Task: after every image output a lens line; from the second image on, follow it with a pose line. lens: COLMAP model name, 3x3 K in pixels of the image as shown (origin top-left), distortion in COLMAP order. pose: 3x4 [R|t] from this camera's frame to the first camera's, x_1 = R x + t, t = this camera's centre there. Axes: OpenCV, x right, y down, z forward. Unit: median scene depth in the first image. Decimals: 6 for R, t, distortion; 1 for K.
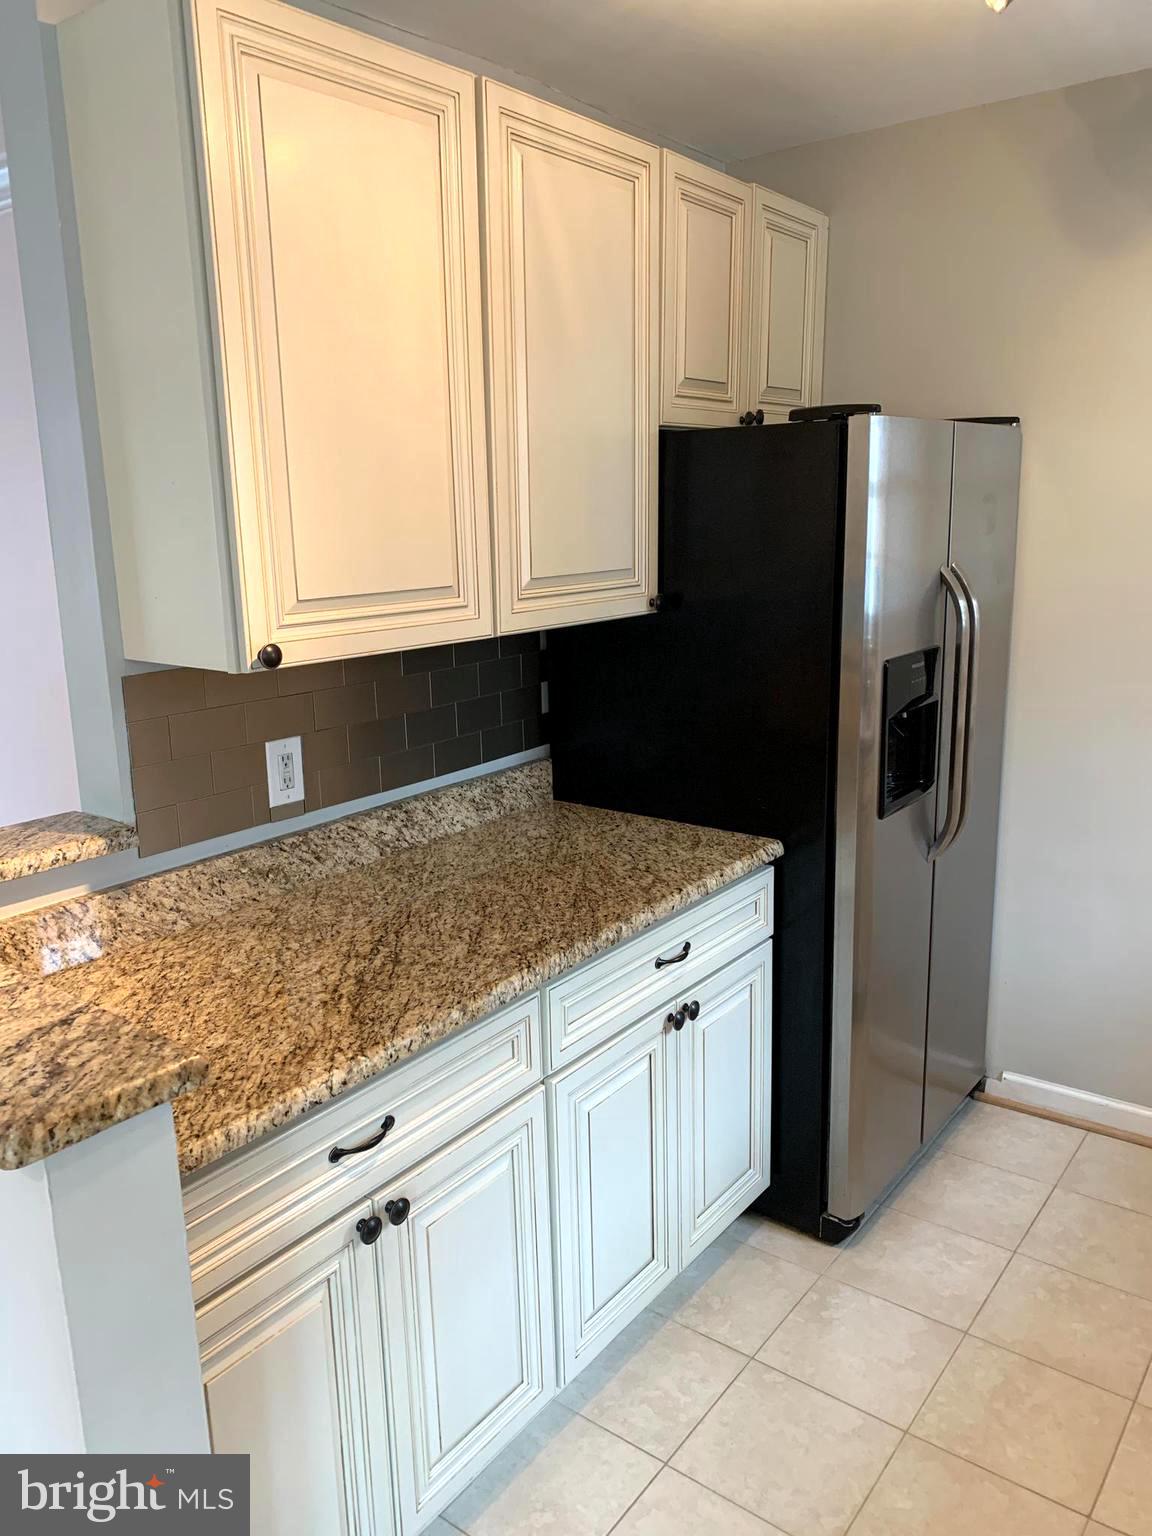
lens RADIAL K [[1171.7, 0, 598.3], [0, 1171.7, 767.4], [0, 0, 1]] dist [0.120687, -0.253521]
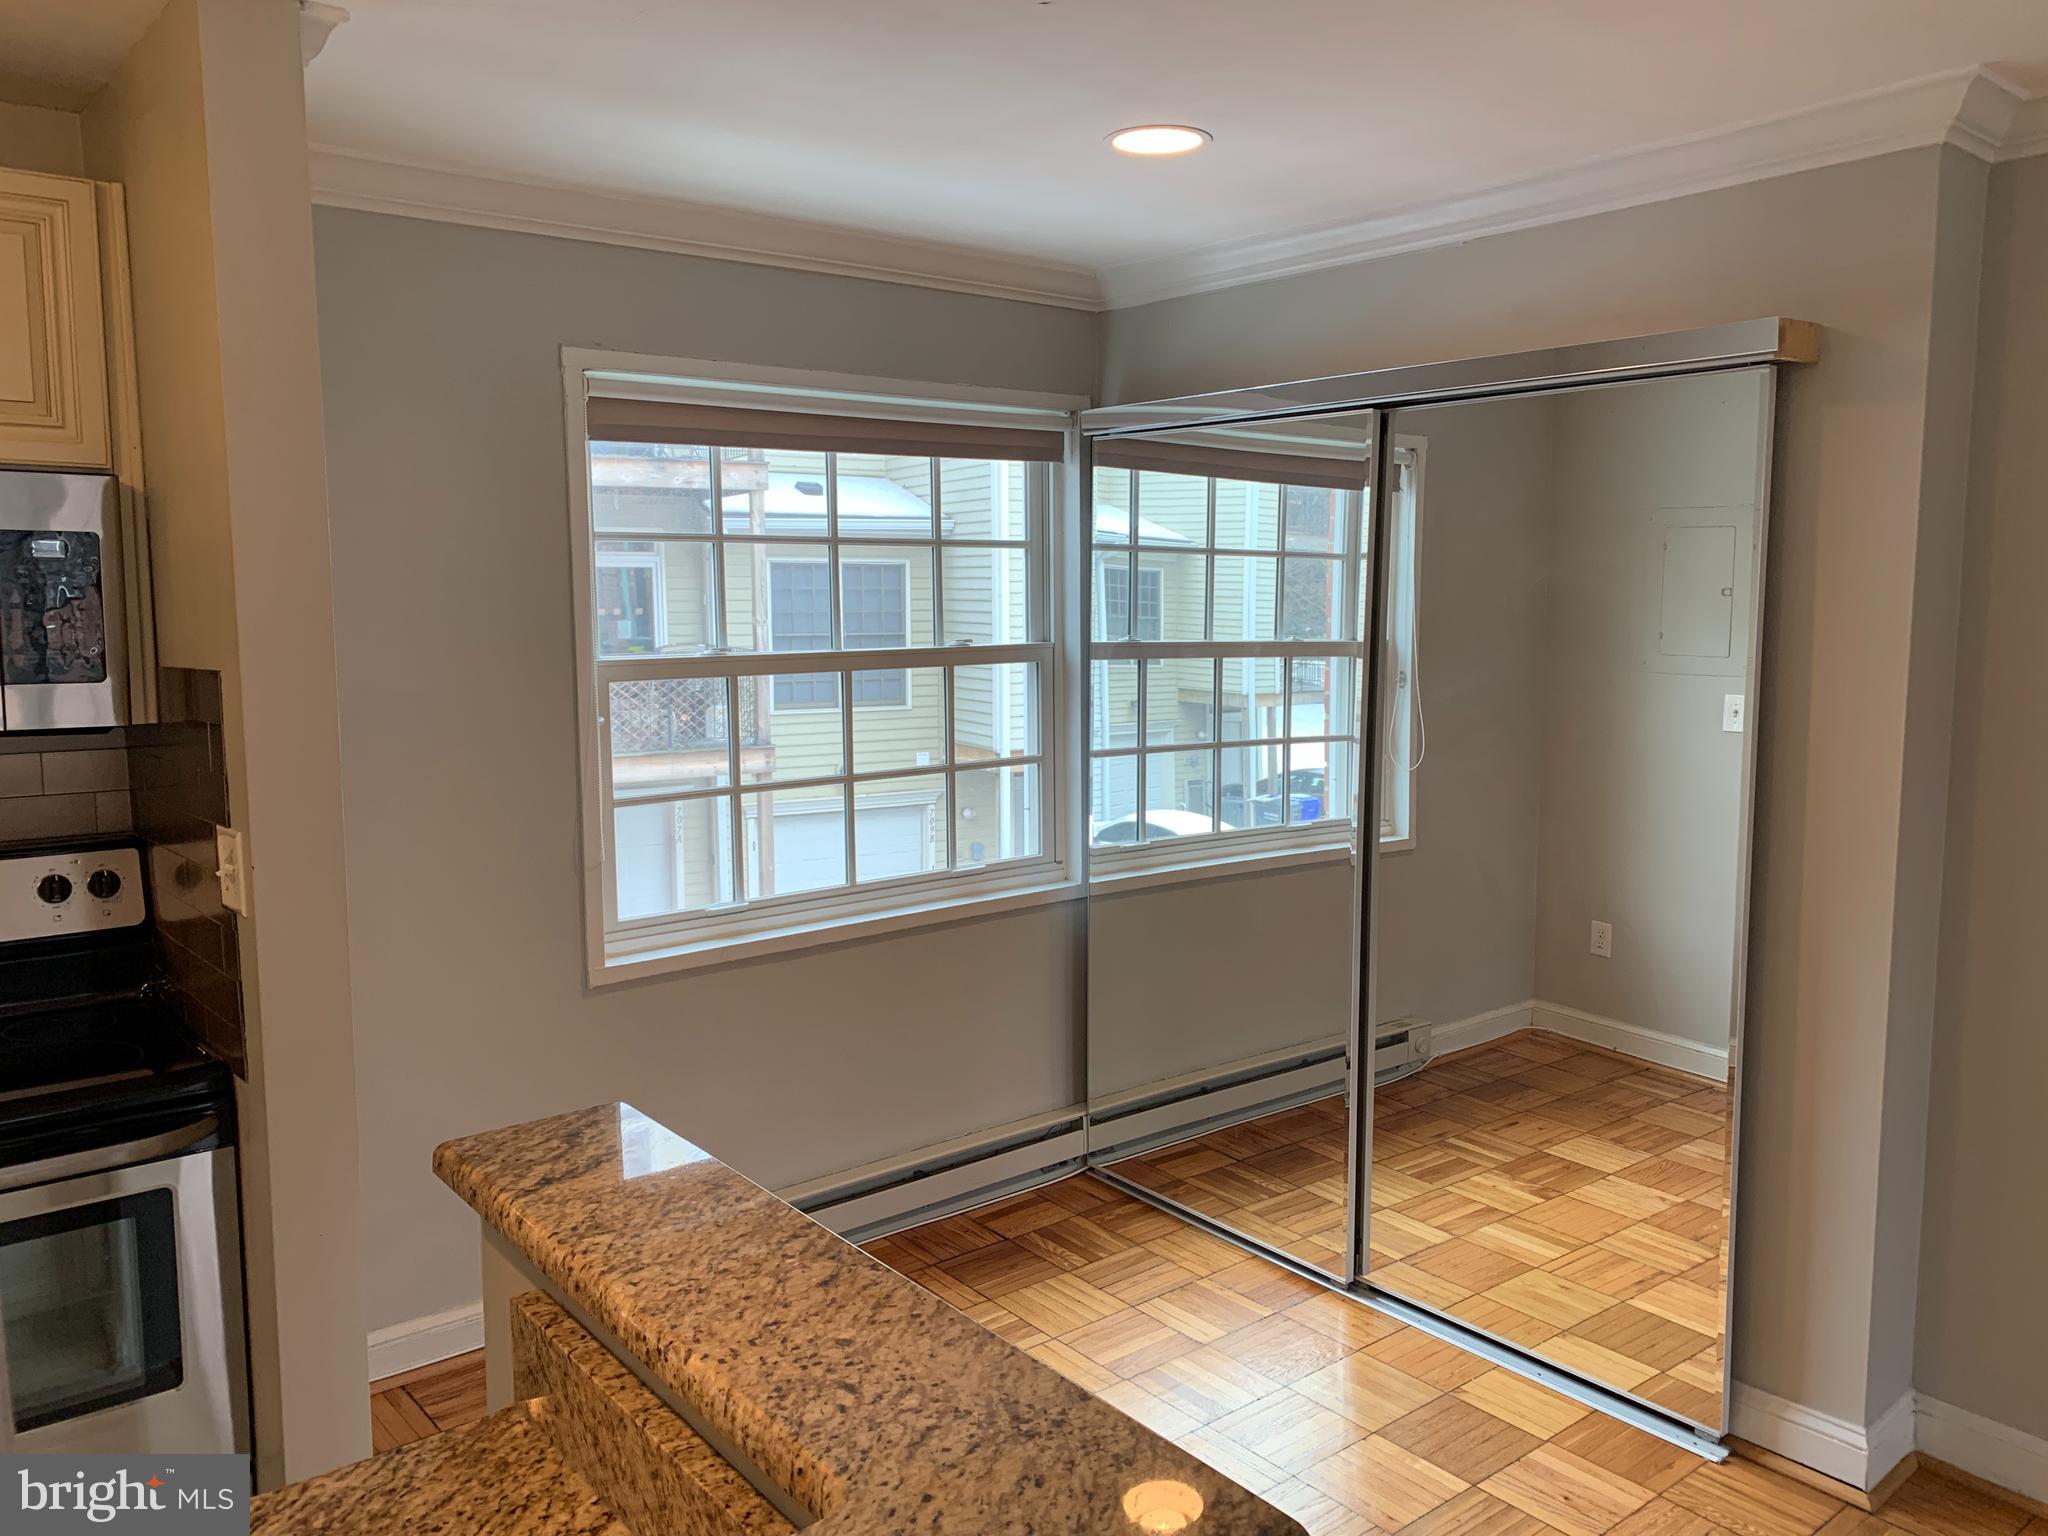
lens RADIAL K [[1539.0, 0, 1024.0], [0, 1539.0, 768.0], [0, 0, 1]] dist [0.014092, 0.008216]
pose [[-0.967073, -0.010034, 0.254303, -1.088197], [0.076762, 0.941187, 0.329050, -0.435205], [-0.242648, 0.337736, -0.909426, 1.862695]]
